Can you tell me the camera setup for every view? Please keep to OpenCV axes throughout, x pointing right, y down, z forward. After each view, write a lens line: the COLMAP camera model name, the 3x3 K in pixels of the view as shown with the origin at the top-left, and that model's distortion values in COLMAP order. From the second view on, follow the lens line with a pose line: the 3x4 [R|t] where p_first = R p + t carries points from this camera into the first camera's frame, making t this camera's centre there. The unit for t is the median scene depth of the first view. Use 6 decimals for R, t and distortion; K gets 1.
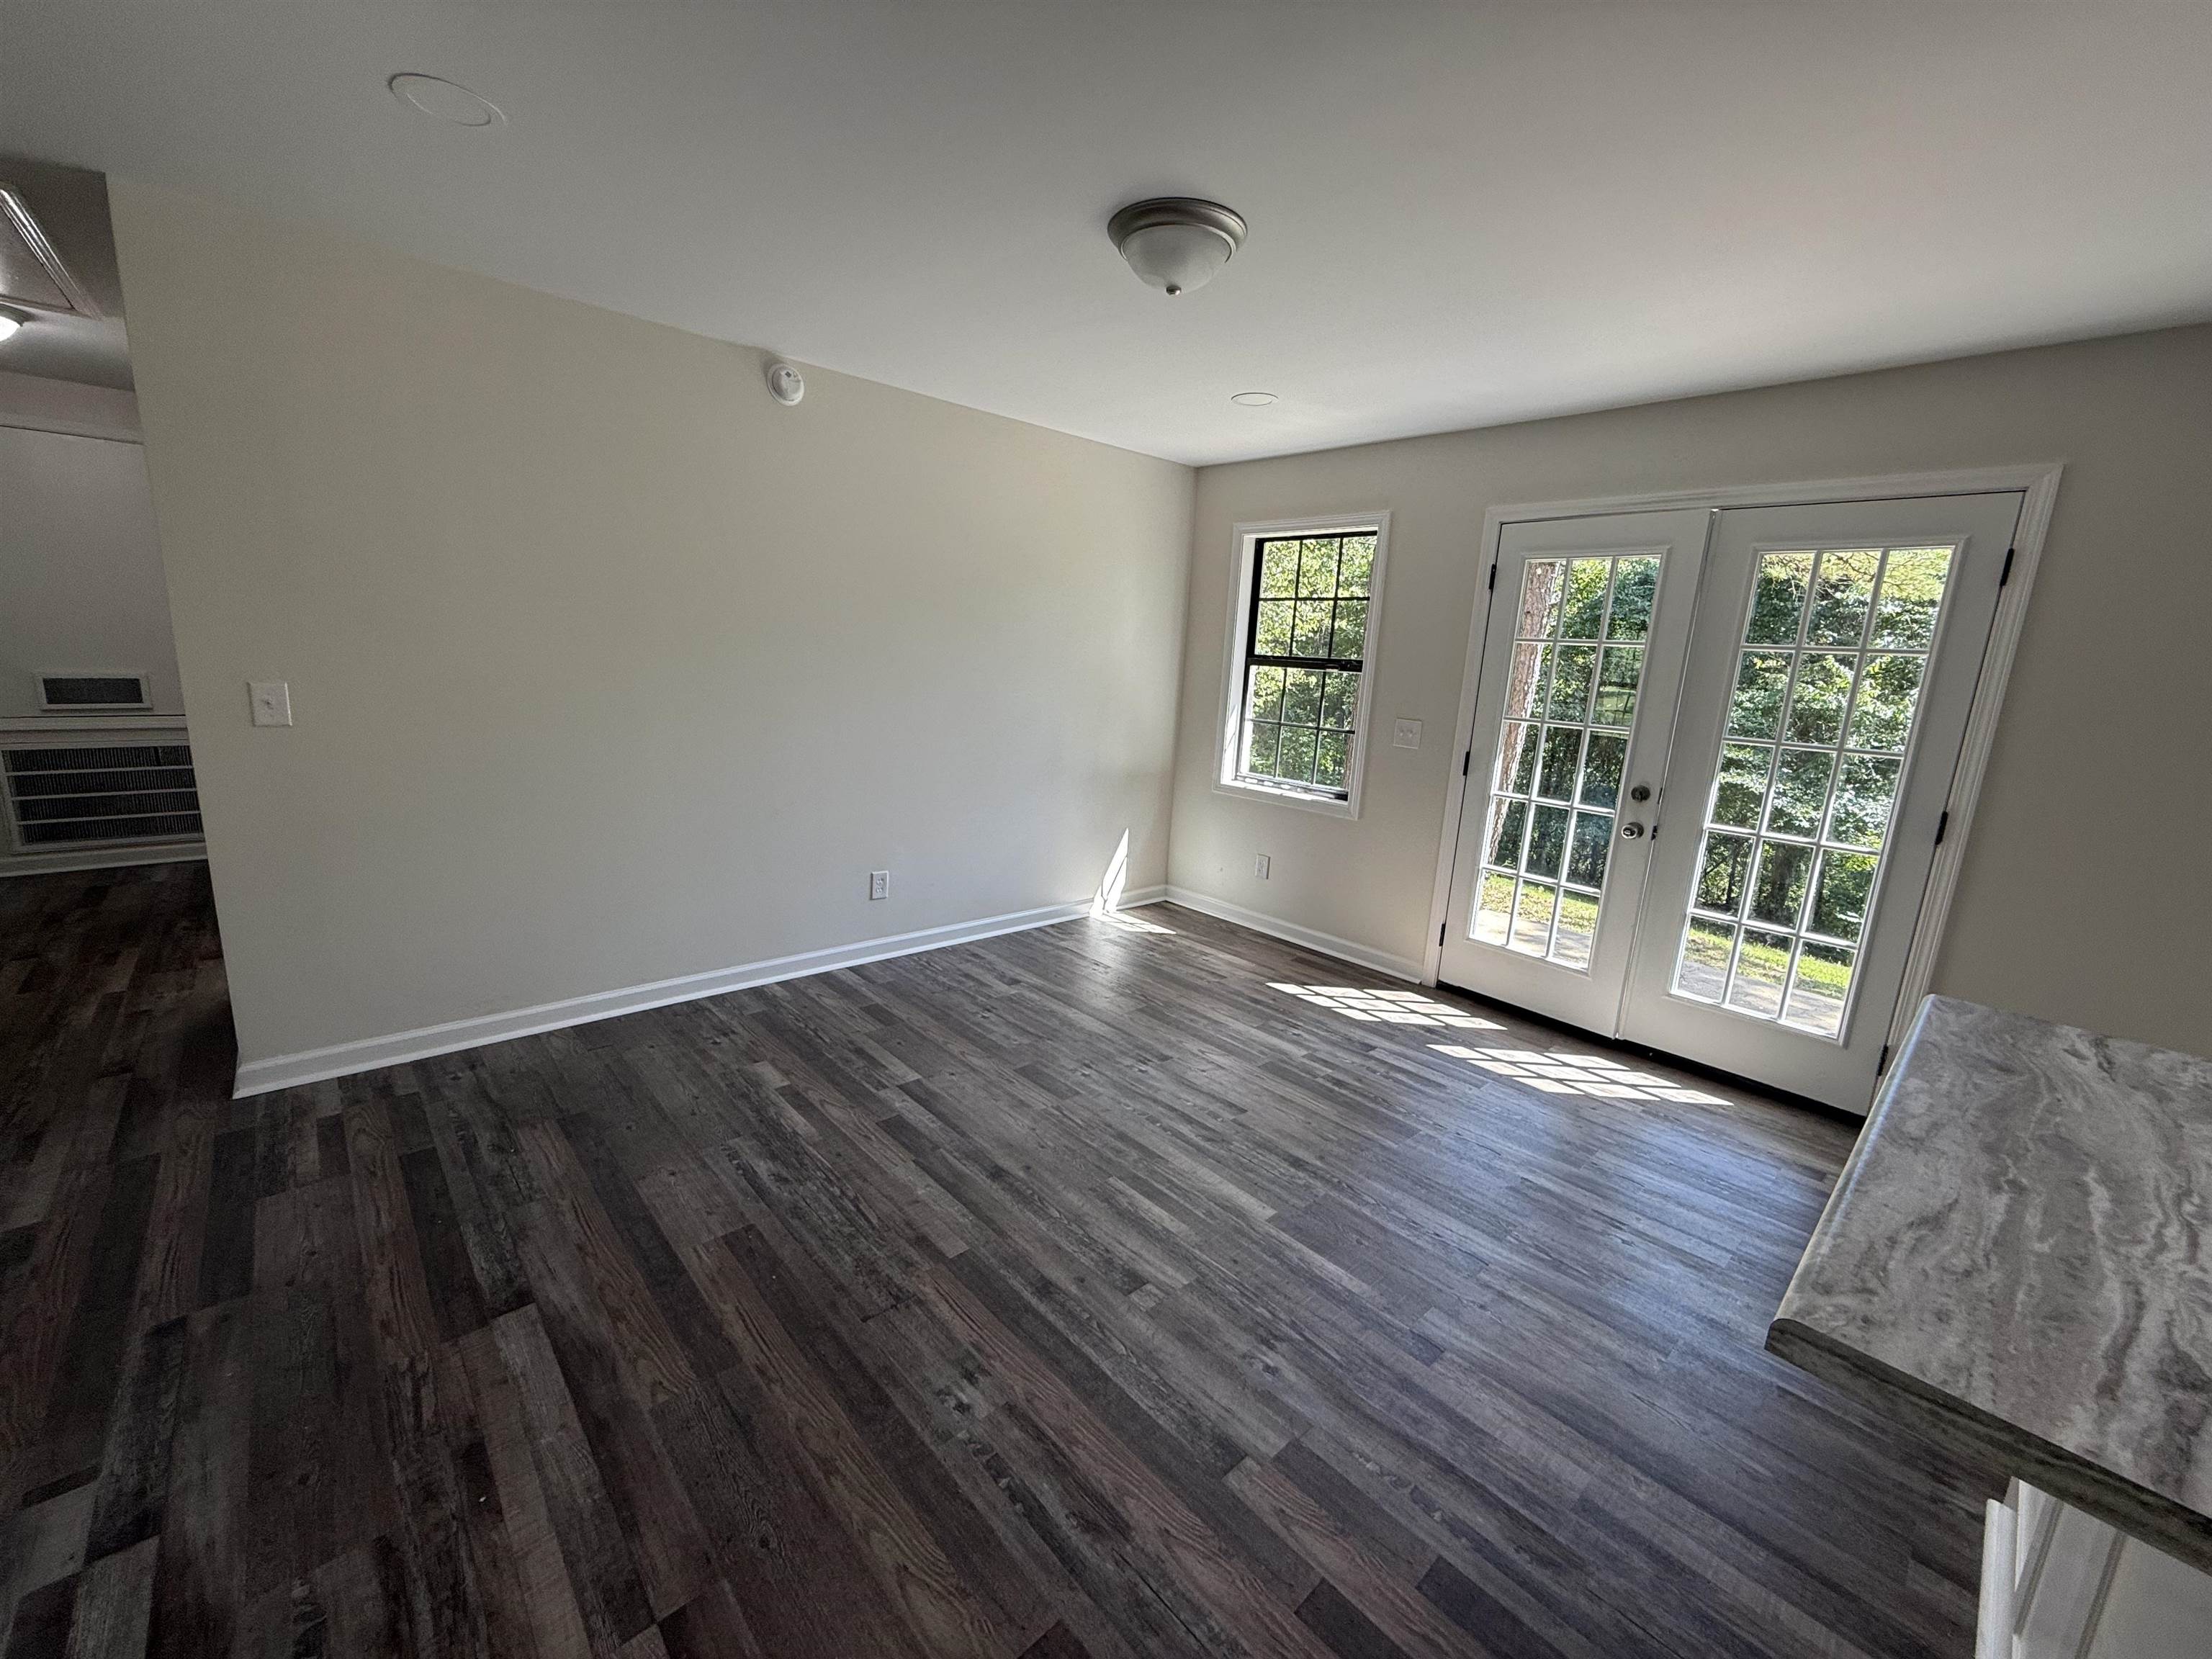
lens RADIAL K [[883.4, 0, 1102.7], [0, 883.4, 828.1], [0, 0, 1]] dist [-0.001202, 0.000674]
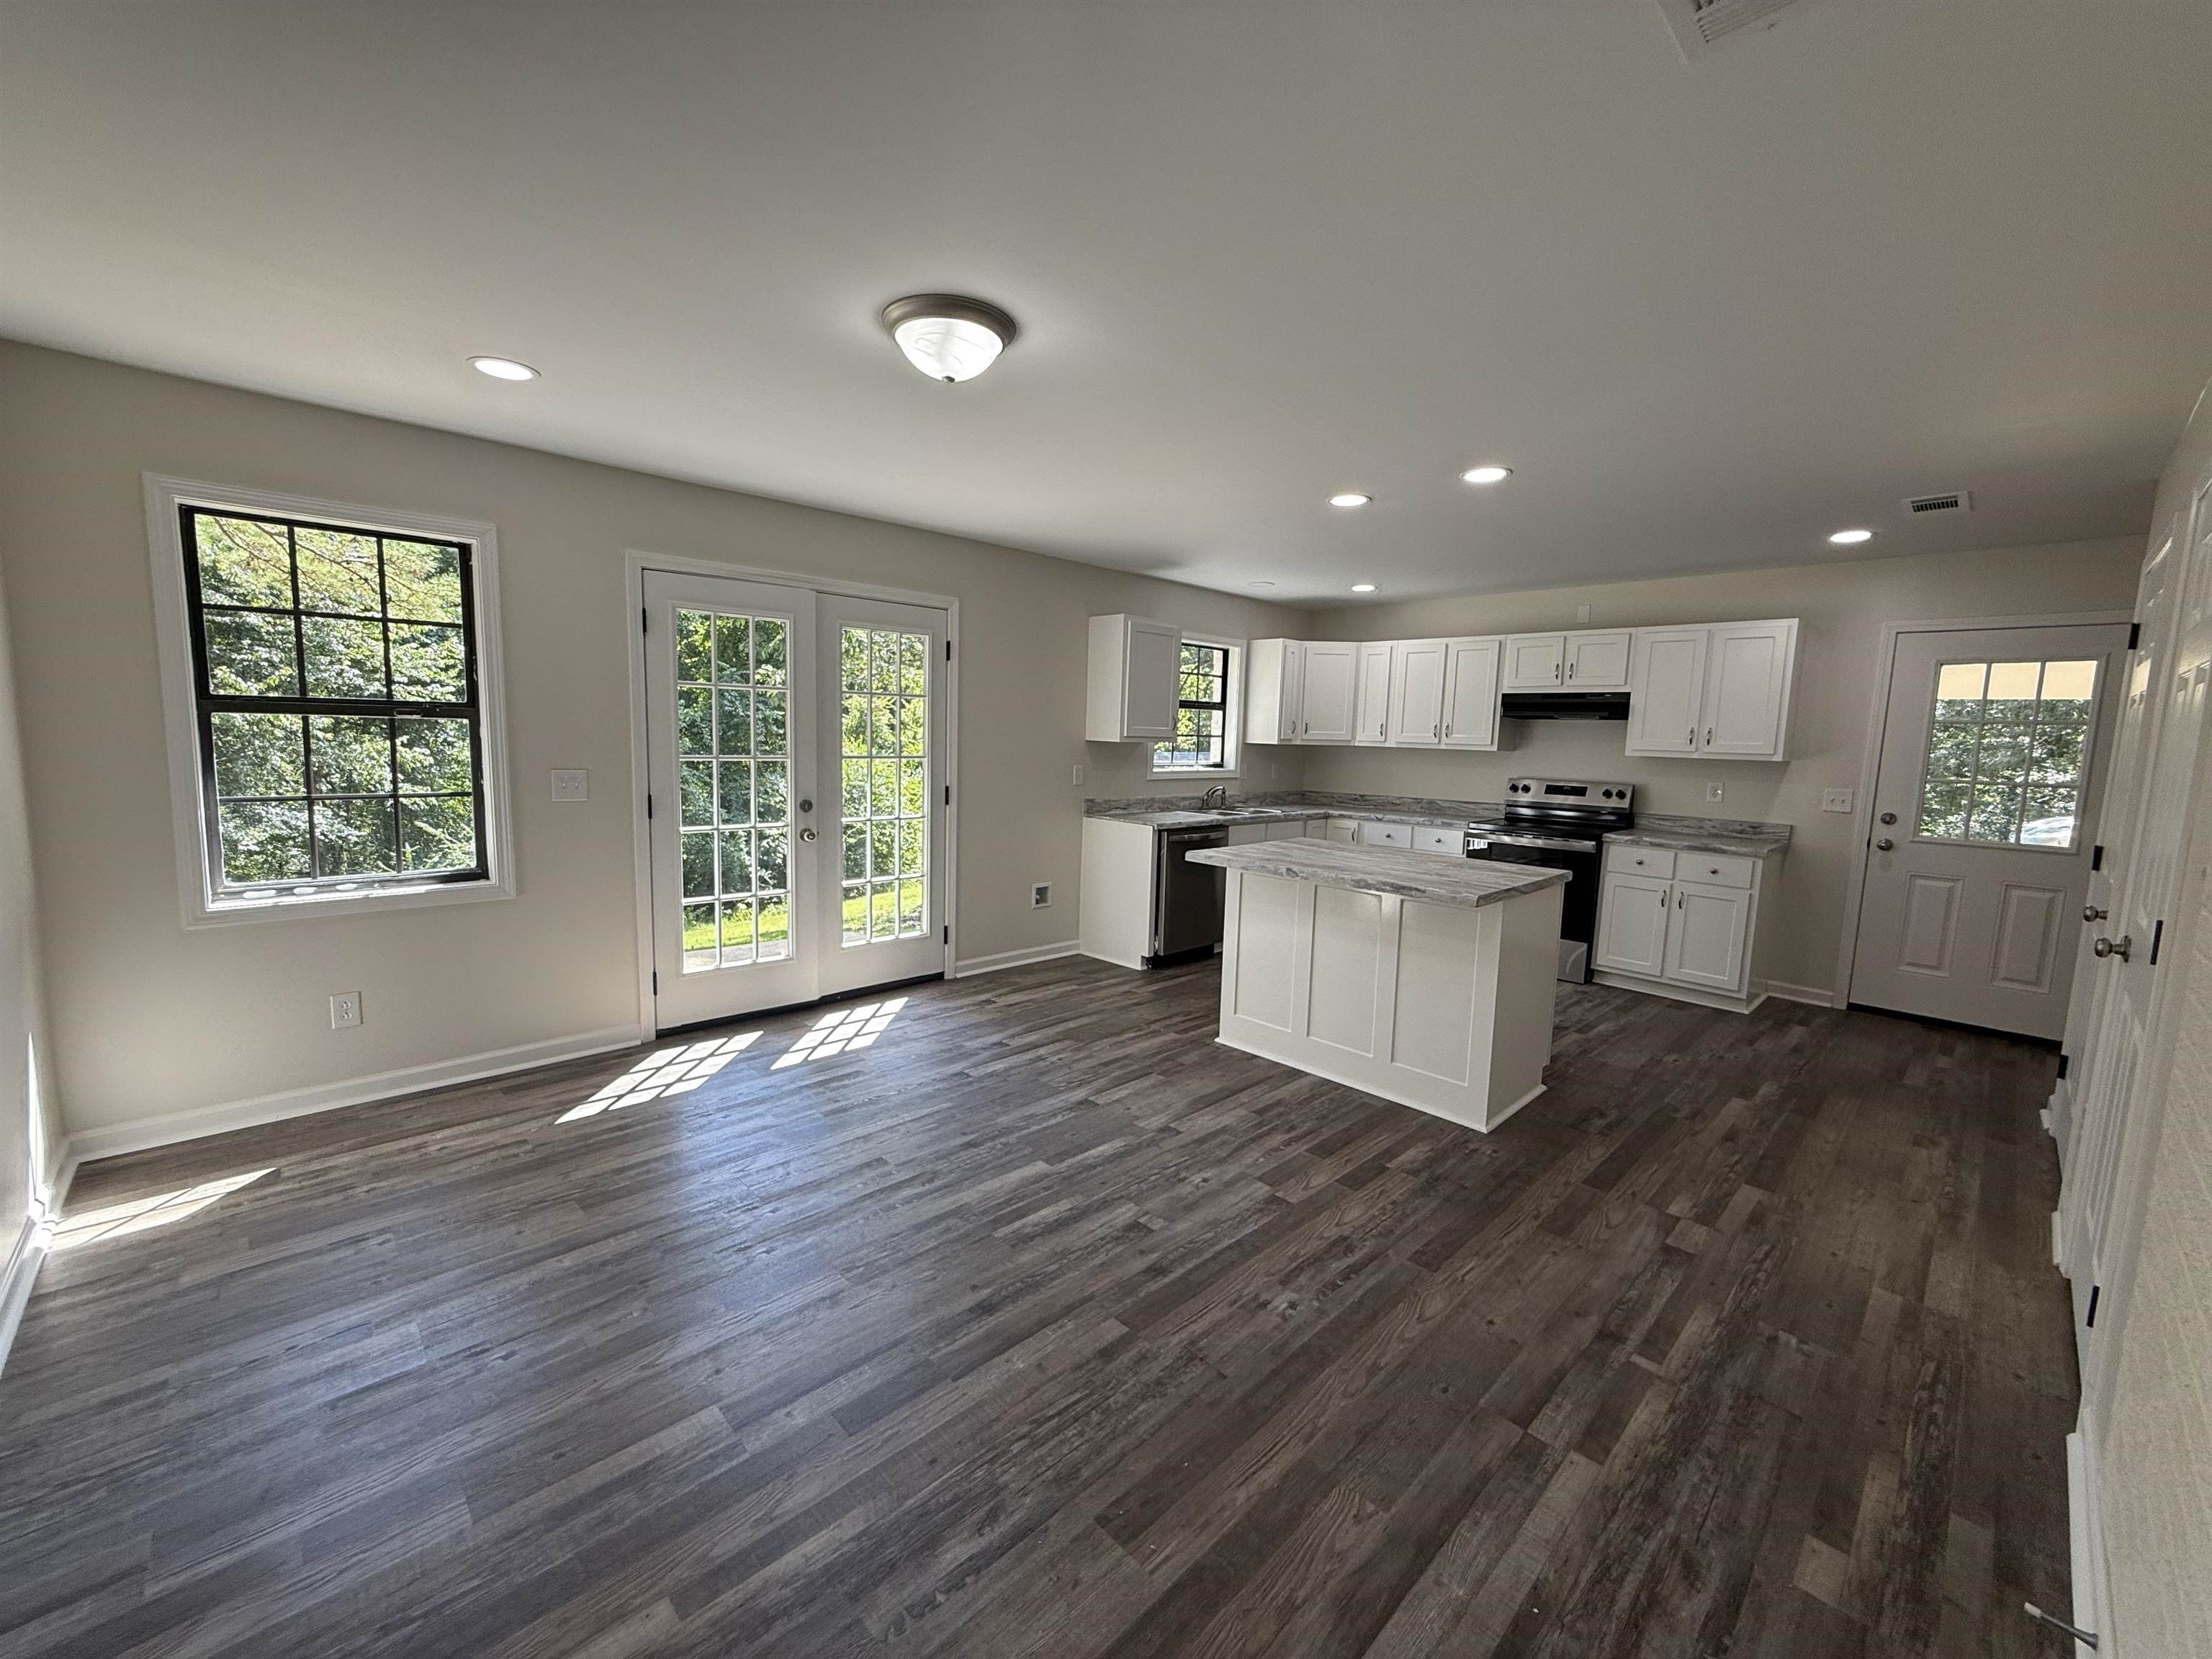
lens RADIAL K [[883.4, 0, 1097.6], [0, 883.4, 827.3], [0, 0, 1]] dist [-0.001202, 0.000674]
pose [[-0.024955, -0.165517, 0.985891, -0.798402], [0.168843, 0.971333, 0.167346, -0.181510], [-0.985327, 0.170637, 0.003706, 0.698019]]
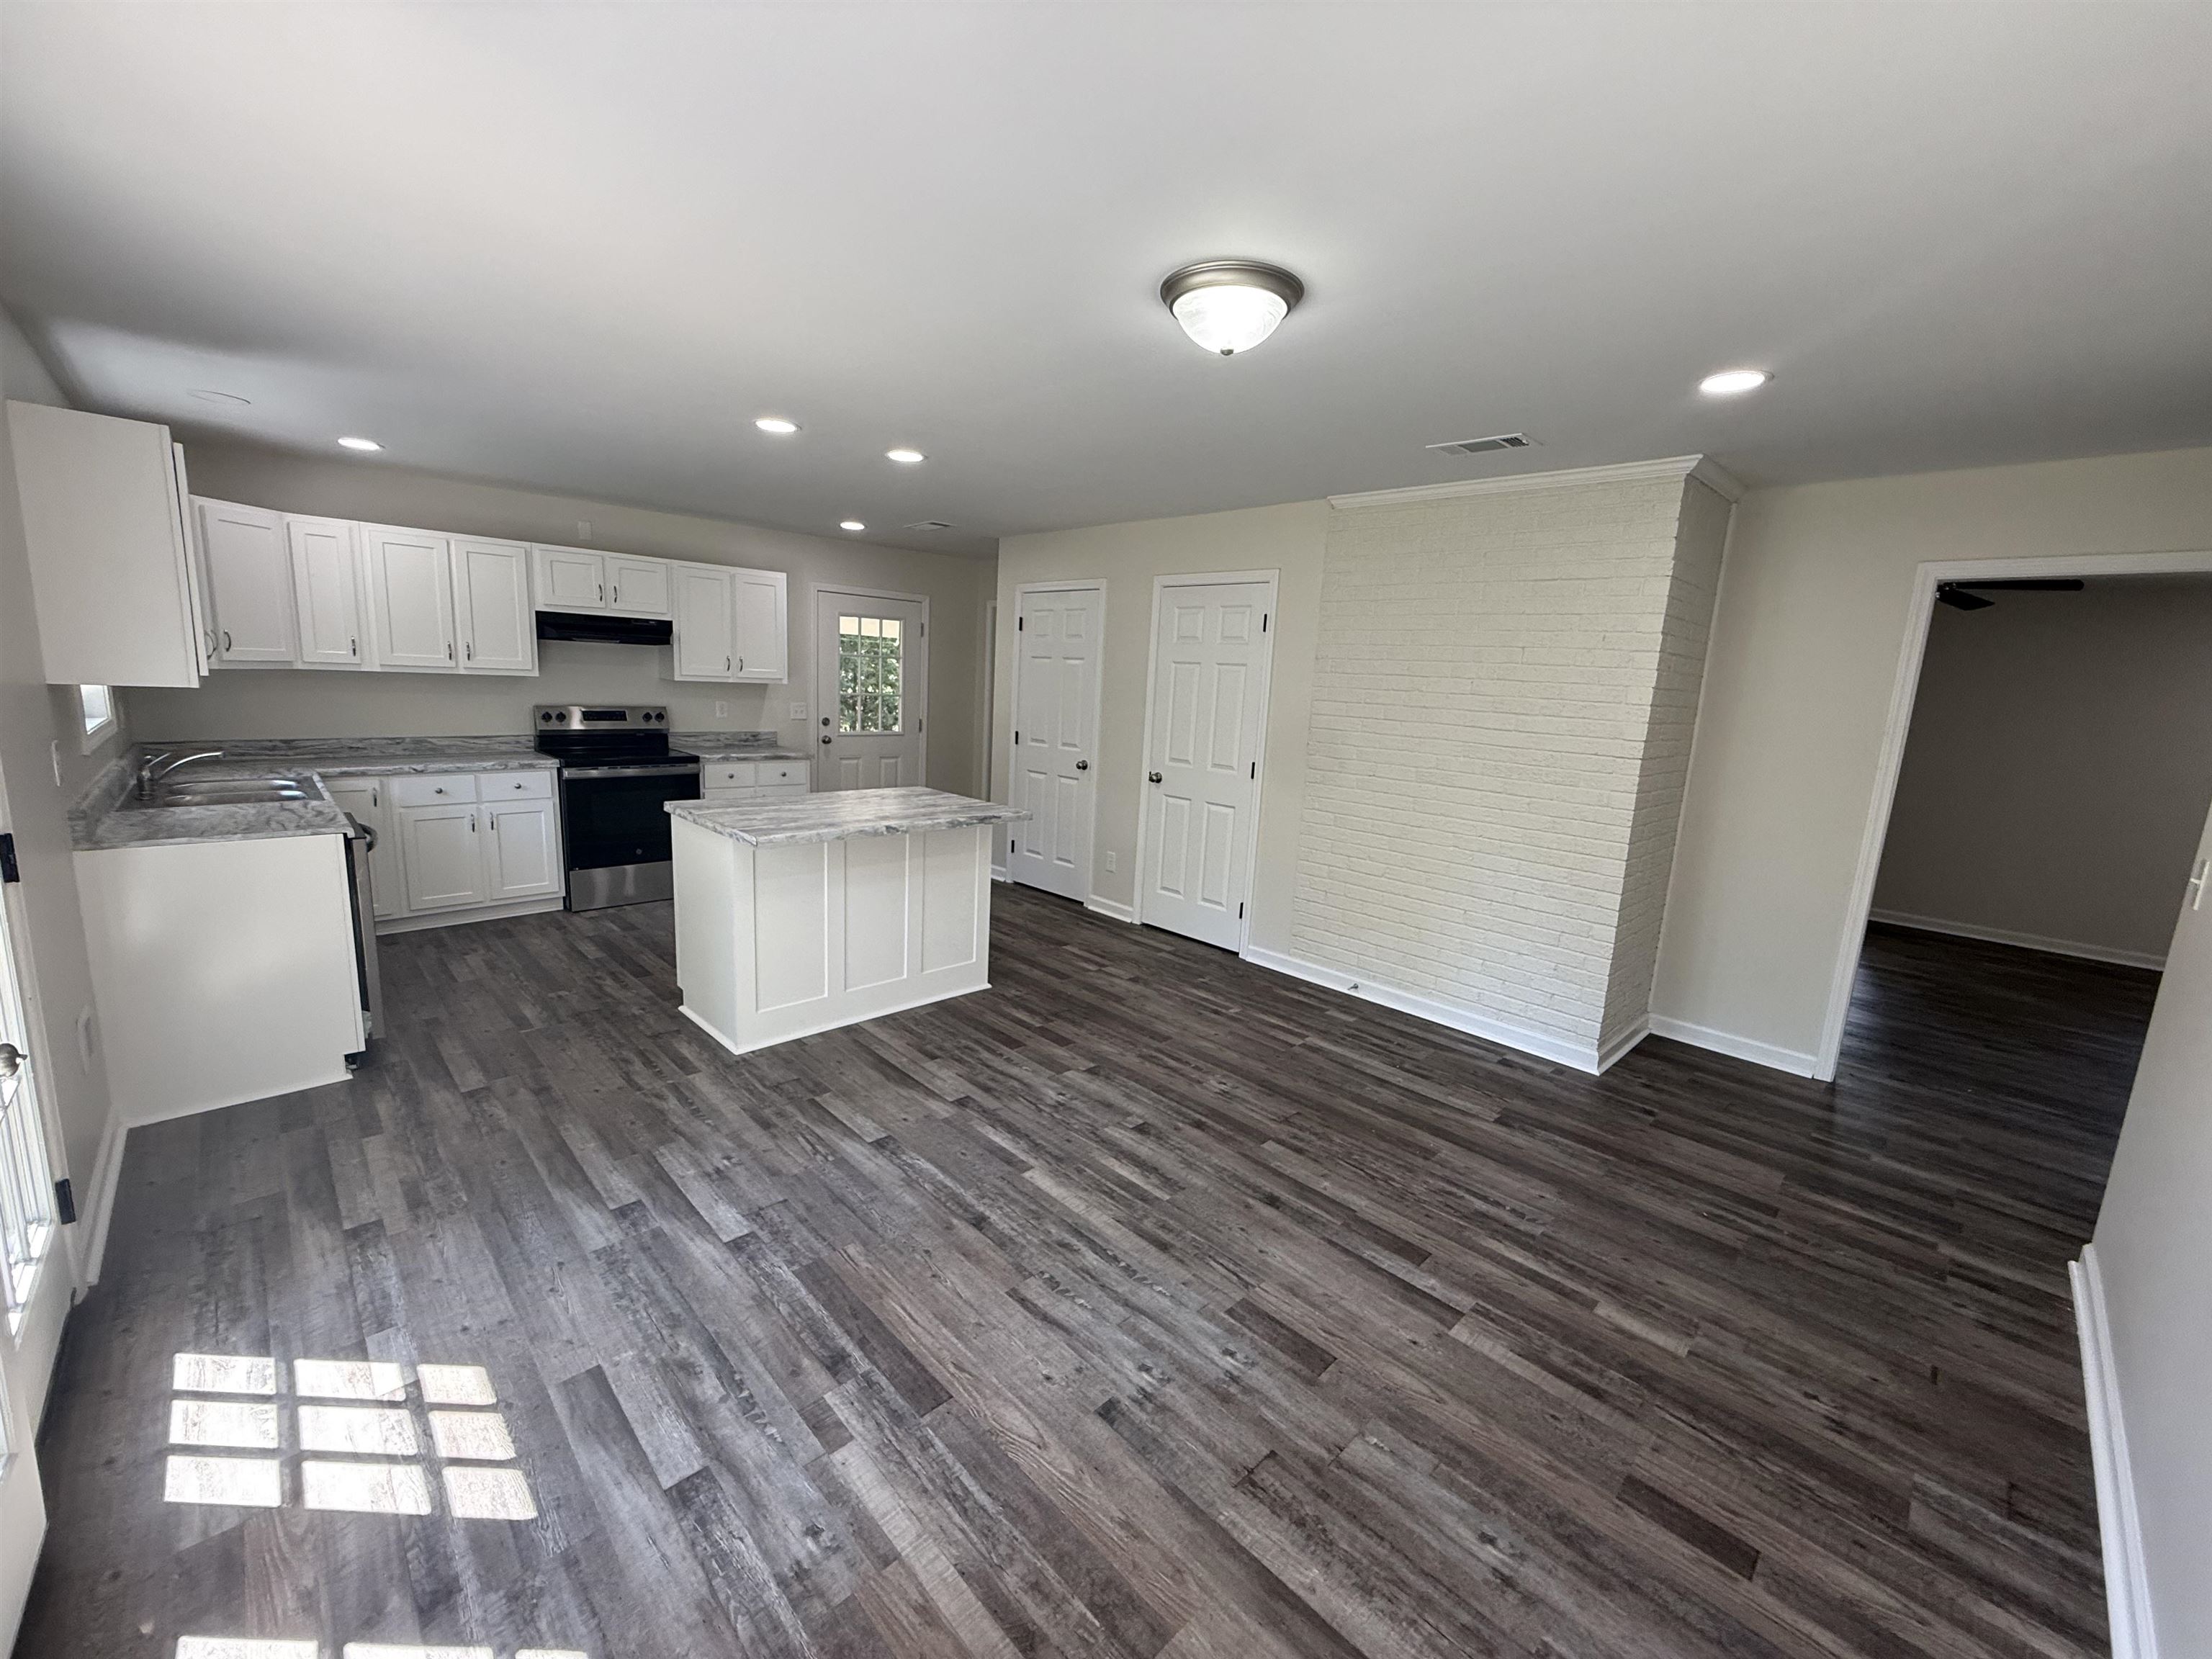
lens RADIAL K [[883.4, 0, 1105.9], [0, 883.4, 820.2], [0, 0, 1]] dist [-0.001202, 0.000674]
pose [[-0.994025, -0.097367, -0.049339, 0.158888], [-0.108529, 0.929934, 0.351346, -0.348706], [0.011672, 0.354602, -0.934945, 1.604515]]
